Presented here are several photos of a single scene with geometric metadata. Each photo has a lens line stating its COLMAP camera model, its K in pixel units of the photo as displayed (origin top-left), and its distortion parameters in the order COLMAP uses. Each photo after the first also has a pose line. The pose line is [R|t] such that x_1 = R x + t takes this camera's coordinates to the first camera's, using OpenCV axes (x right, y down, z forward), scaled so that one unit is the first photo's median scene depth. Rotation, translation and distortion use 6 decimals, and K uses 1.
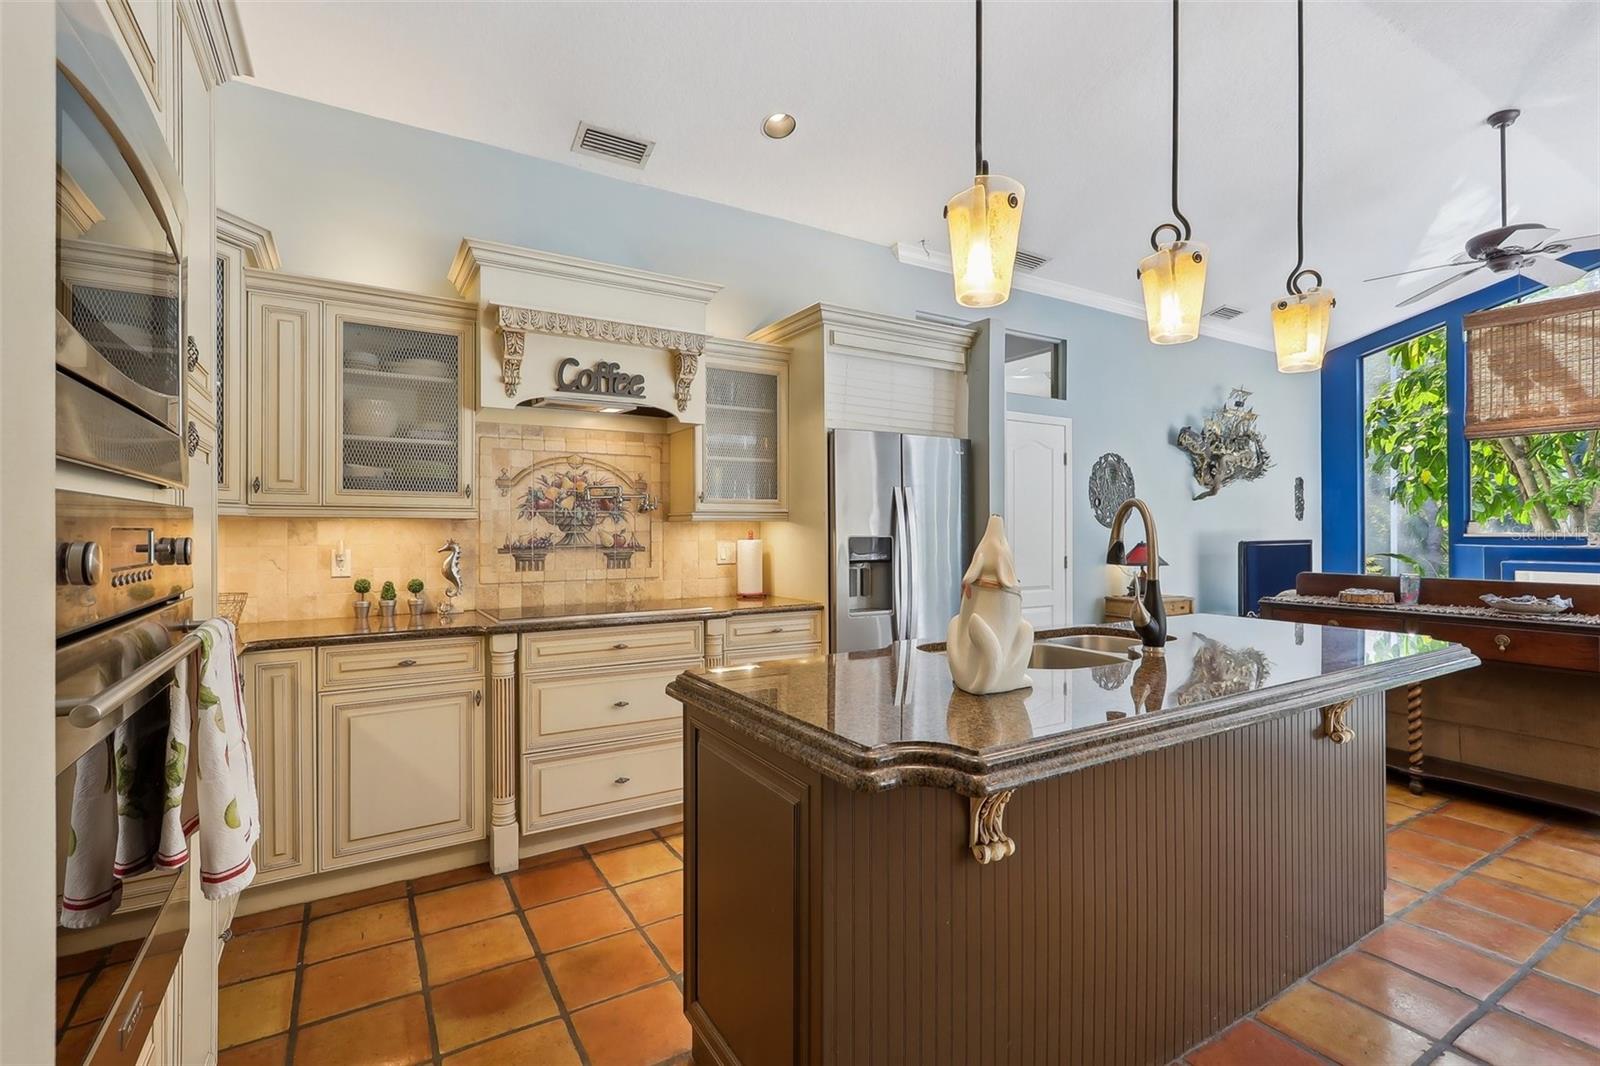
lens RADIAL K [[736.3, 0, 792.5], [0, 736.3, 527.6], [0, 0, 1]] dist [0.000926, -0.000289]
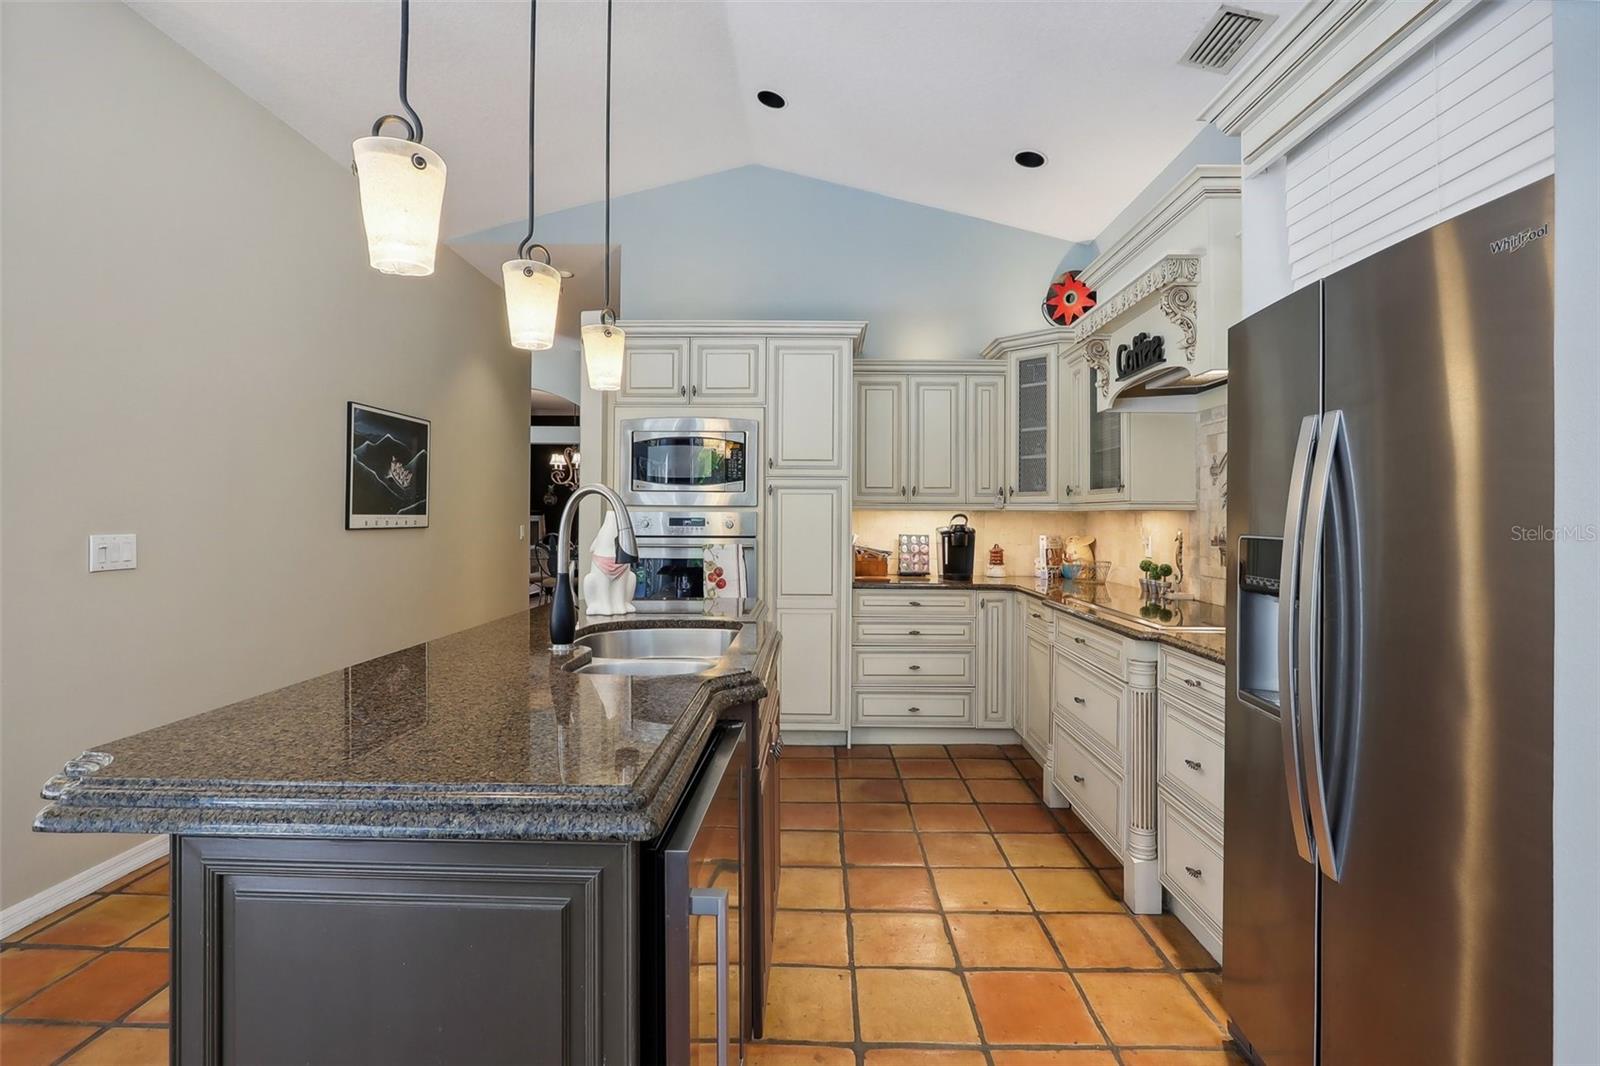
lens RADIAL K [[736.3, 0, 821.4], [0, 736.3, 510.8], [0, 0, 1]] dist [0.000926, -0.000289]
pose [[-0.517817, -0.009984, -0.855433, 0.658056], [-0.003673, 0.999949, -0.009448, 0.001297], [0.855483, -0.001751, -0.517827, 1.031924]]
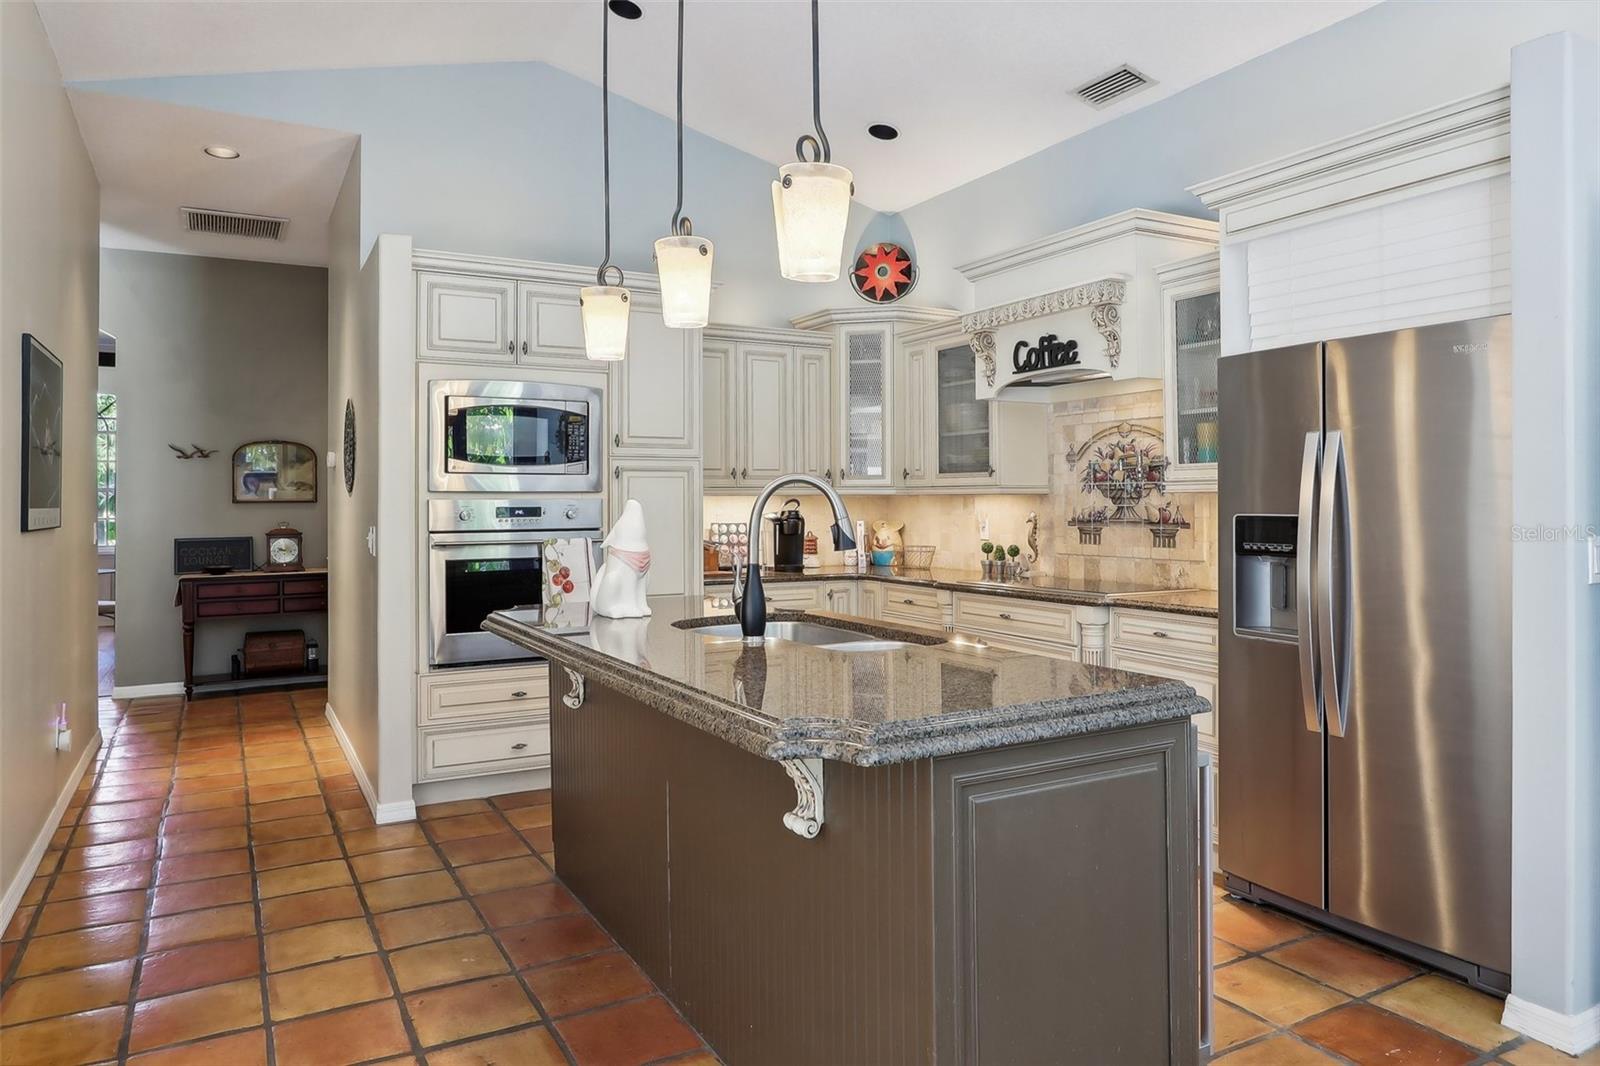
lens RADIAL K [[1015.8, 0, 779.4], [0, 1015.8, 495.1], [0, 0, 1]] dist [-0.003063, 0.002035]
pose [[-0.040959, -0.005651, -0.999145, 1.035709], [0.007459, 0.999954, -0.005962, -0.002652], [0.999133, -0.007697, -0.040915, 0.629372]]
